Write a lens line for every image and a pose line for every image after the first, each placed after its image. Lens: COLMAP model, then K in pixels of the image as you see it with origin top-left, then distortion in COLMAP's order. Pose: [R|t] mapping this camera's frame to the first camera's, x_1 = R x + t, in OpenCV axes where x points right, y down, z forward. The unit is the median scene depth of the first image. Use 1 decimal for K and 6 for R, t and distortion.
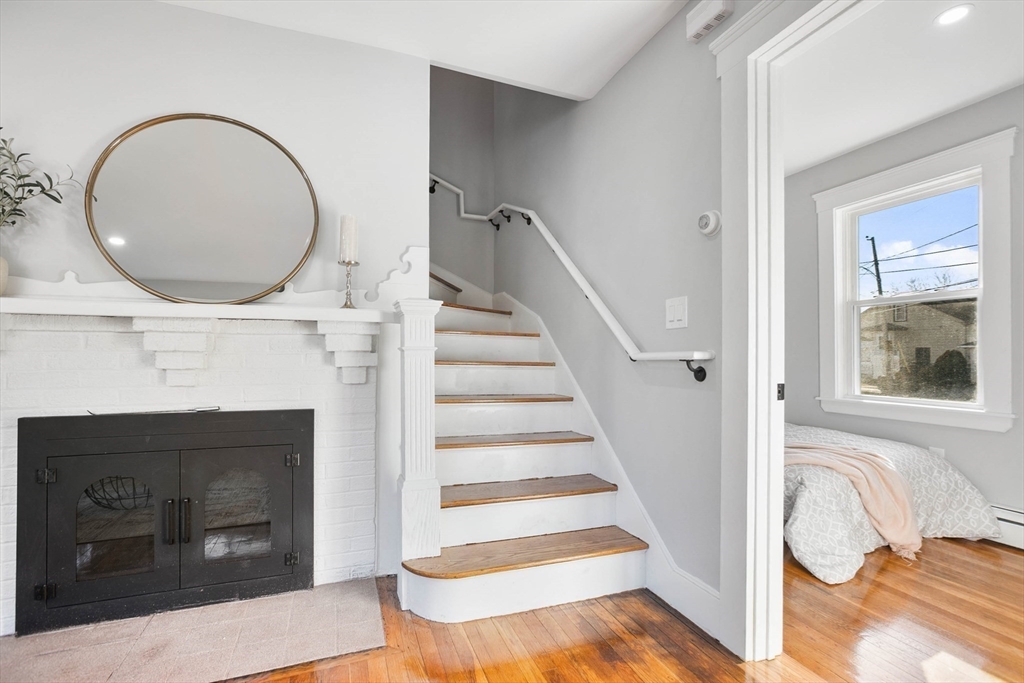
lens RADIAL K [[462.4, 0, 516.5], [0, 462.4, 344.4], [0, 0, 1]] dist [-0.039589, 0.020896]
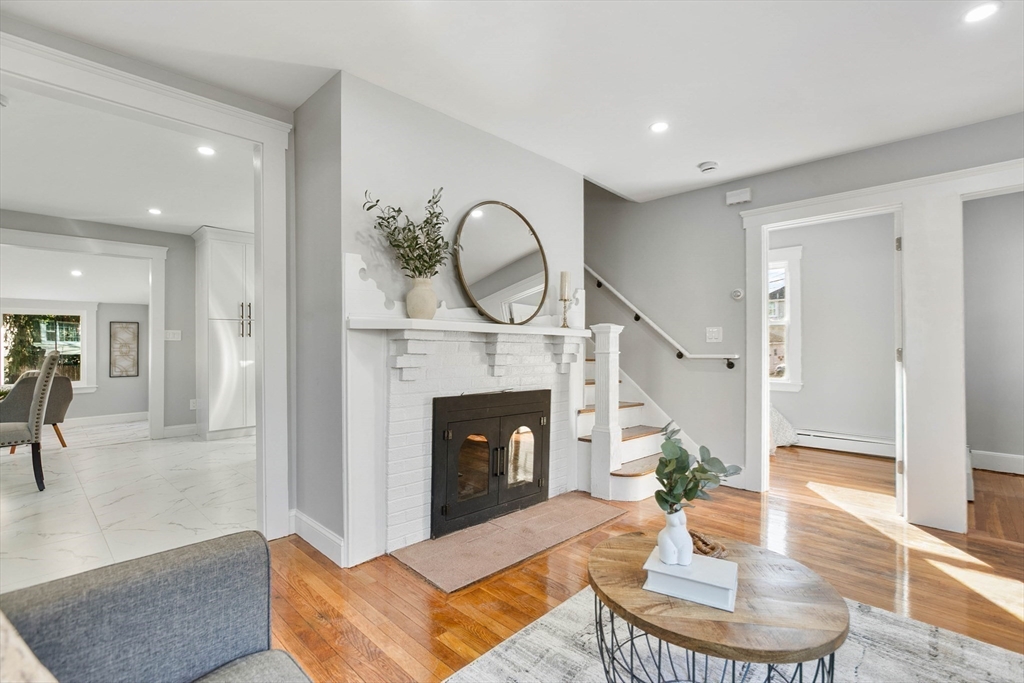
lens RADIAL K [[462.4, 0, 516.5], [0, 462.4, 344.4], [0, 0, 1]] dist [-0.039589, 0.020896]
pose [[0.904886, 0.008268, 0.425573, -1.363793], [-0.007311, 0.999966, -0.003880, -0.012836], [-0.425590, 0.000399, 0.904916, -0.472978]]
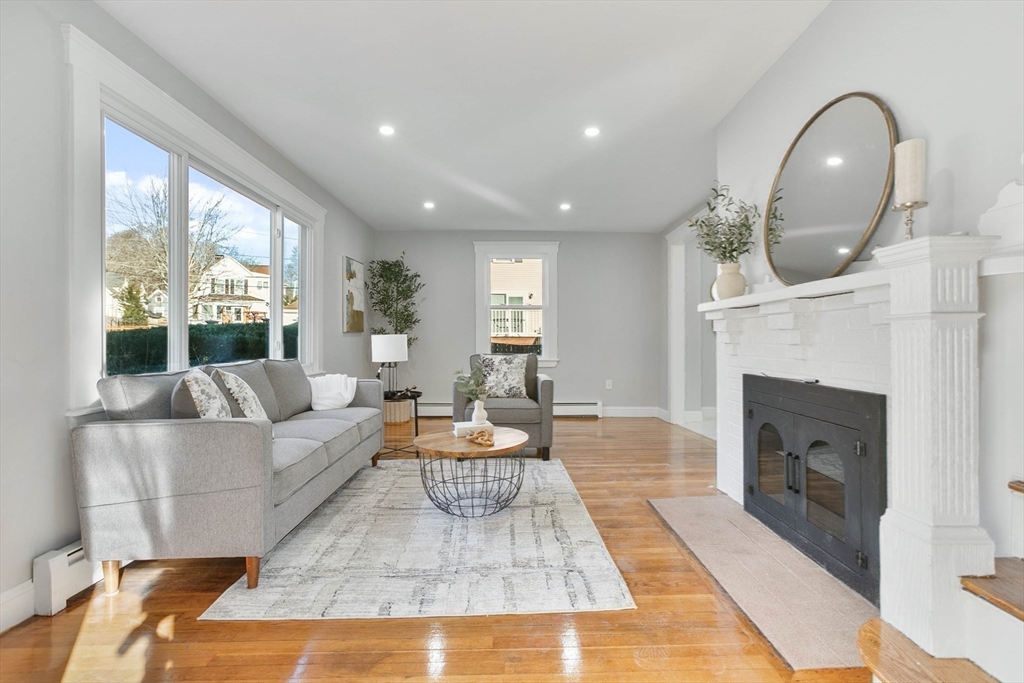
lens RADIAL K [[462.4, 0, 516.5], [0, 462.4, 344.4], [0, 0, 1]] dist [-0.039589, 0.020896]
pose [[-0.331617, 0.004044, -0.943406, 0.613760], [0.008443, 0.999963, 0.001319, 0.046247], [0.943376, -0.007528, -0.331639, 0.708899]]
